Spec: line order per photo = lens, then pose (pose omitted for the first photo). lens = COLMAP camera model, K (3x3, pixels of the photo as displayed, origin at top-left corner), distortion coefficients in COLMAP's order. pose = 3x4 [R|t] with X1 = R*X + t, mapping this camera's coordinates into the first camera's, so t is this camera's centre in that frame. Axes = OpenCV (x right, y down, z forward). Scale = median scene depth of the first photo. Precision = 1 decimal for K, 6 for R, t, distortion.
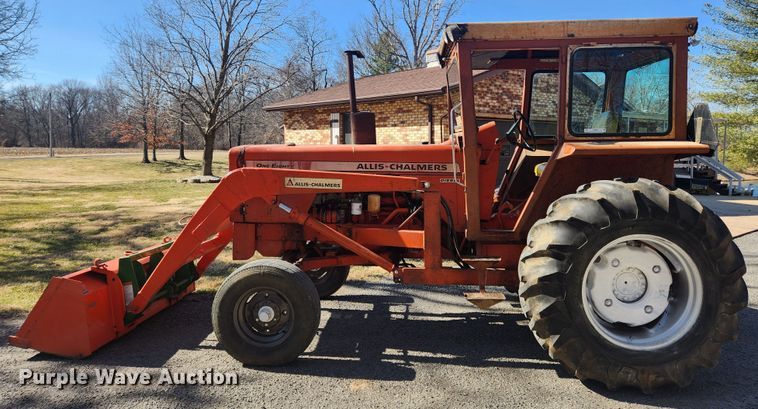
lens RADIAL K [[501.5, 0, 393.0], [0, 501.5, 167.1], [0, 0, 1]] dist [0.045712, -0.002883]
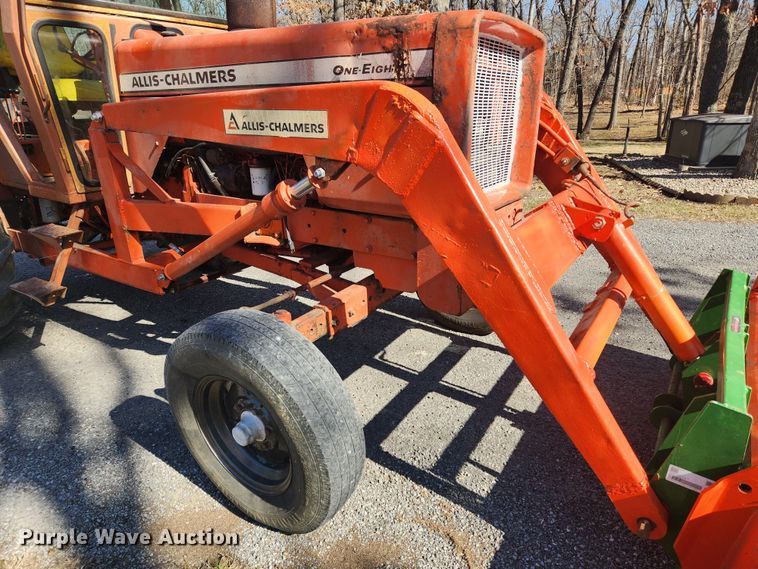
lens RADIAL K [[501.6, 0, 382.5], [0, 501.6, 282.2], [0, 0, 1]] dist [0.073196, -0.055379]
pose [[-0.852511, -0.176100, 0.492153, -0.466676], [0.029440, 0.923870, 0.381572, -0.005629], [-0.521880, 0.339783, -0.782425, 1.517146]]
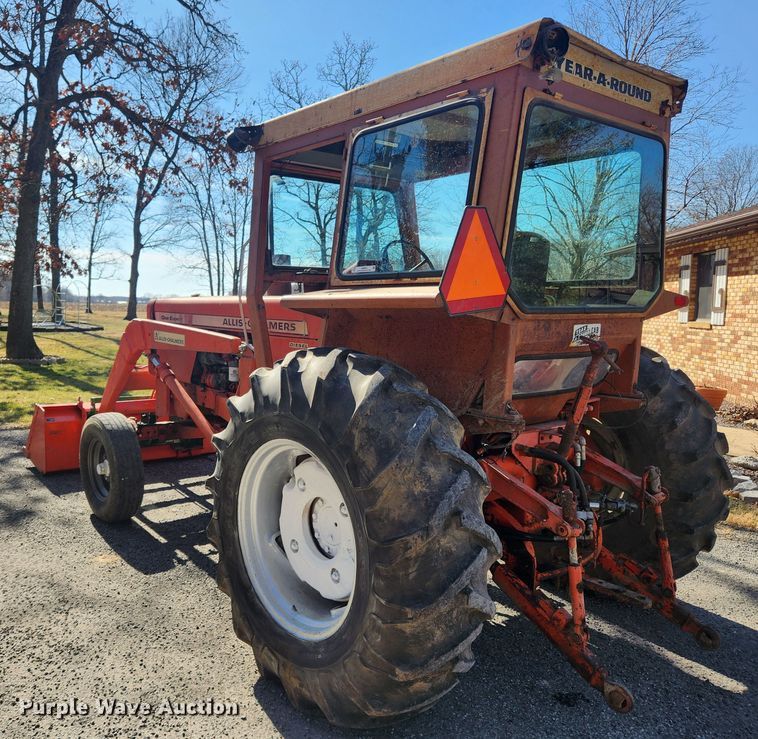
lens RADIAL K [[666.1, 0, 329.4], [0, 666.1, 360.9], [0, 0, 1]] dist [0.074766, -0.049552]
pose [[0.663289, 0.071724, -0.744918, 0.865110], [-0.046511, 0.997423, 0.054622, -0.005285], [0.746917, -0.001583, 0.664916, 0.401248]]
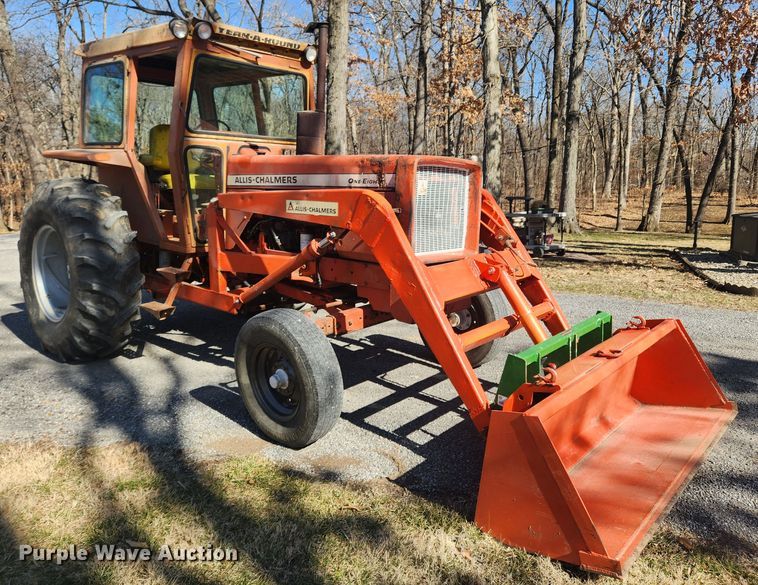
lens RADIAL K [[592.6, 0, 378.9], [0, 592.6, 255.4], [0, 0, 1]] dist [0.121142, 0.001351]
pose [[-0.760287, -0.100124, 0.641825, -0.800219], [0.009822, 0.986165, 0.165475, -0.044217], [-0.649513, 0.132113, -0.748785, 1.790357]]
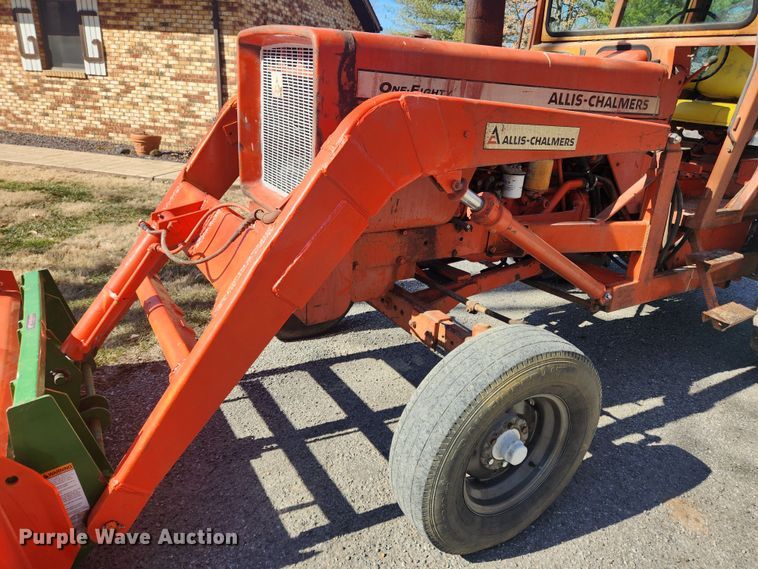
lens RADIAL K [[500.8, 0, 381.9], [0, 500.8, 272.9], [0, 0, 1]] dist [0.068374, -0.051658]
pose [[0.834505, -0.147855, 0.530793, -0.488505], [-0.031445, 0.948976, 0.313778, 0.009735], [-0.550103, -0.278540, 0.787275, 0.658906]]
